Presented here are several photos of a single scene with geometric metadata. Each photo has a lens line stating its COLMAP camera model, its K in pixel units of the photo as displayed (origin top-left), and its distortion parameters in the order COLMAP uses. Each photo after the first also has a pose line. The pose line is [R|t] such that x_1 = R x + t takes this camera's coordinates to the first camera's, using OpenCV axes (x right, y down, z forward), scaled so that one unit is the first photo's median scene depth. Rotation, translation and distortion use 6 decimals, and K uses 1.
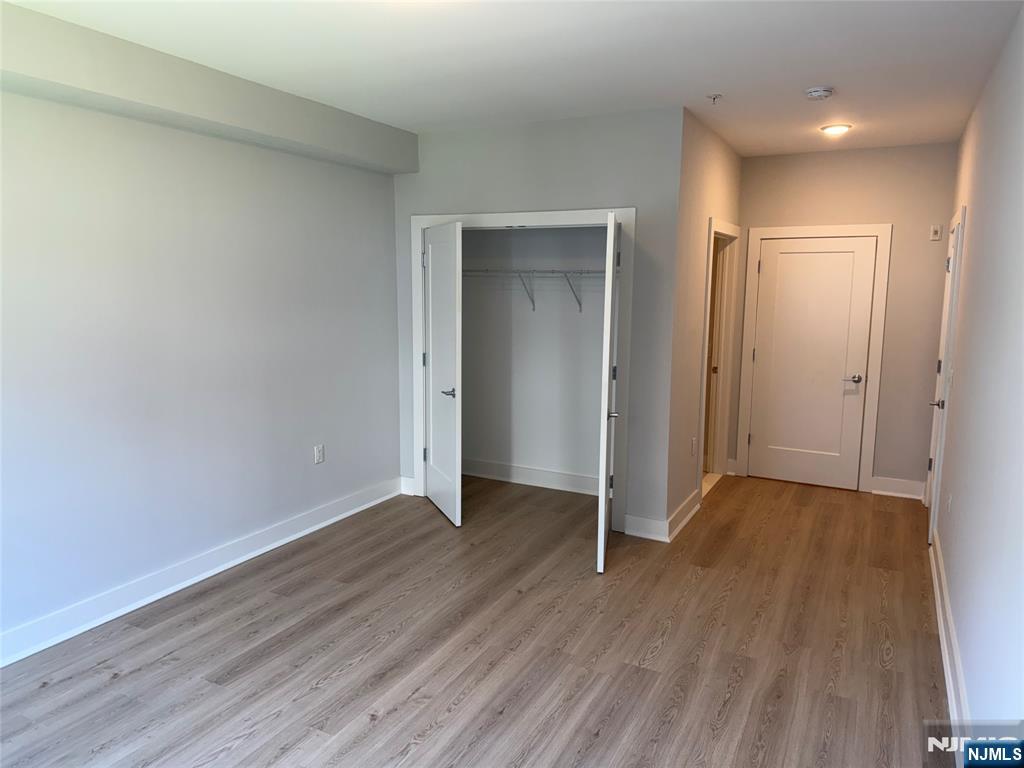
lens RADIAL K [[731.3, 0, 513.6], [0, 731.3, 383.2], [0, 0, 1]] dist [0.049301, 0.001826]
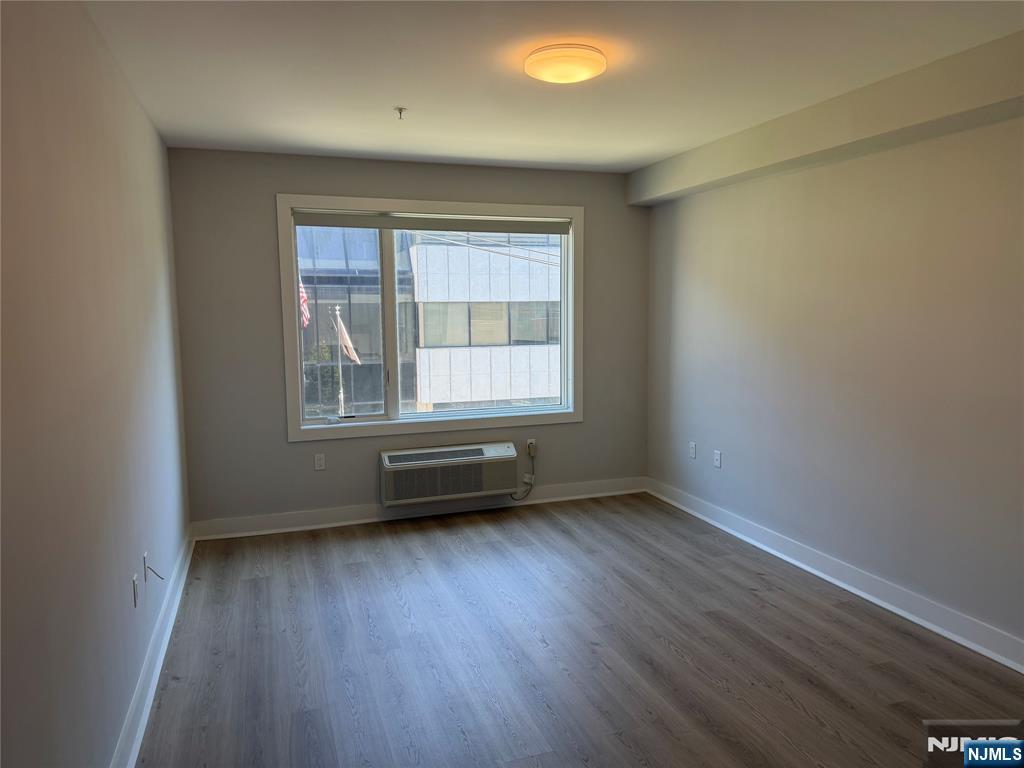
lens RADIAL K [[731.3, 0, 512.8], [0, 731.3, 393.1], [0, 0, 1]] dist [0.049301, 0.001826]
pose [[-0.697719, 0.080922, -0.711787, 0.648983], [-0.093843, 0.974713, 0.202802, -0.175439], [0.710199, 0.208295, -0.672481, 1.401752]]
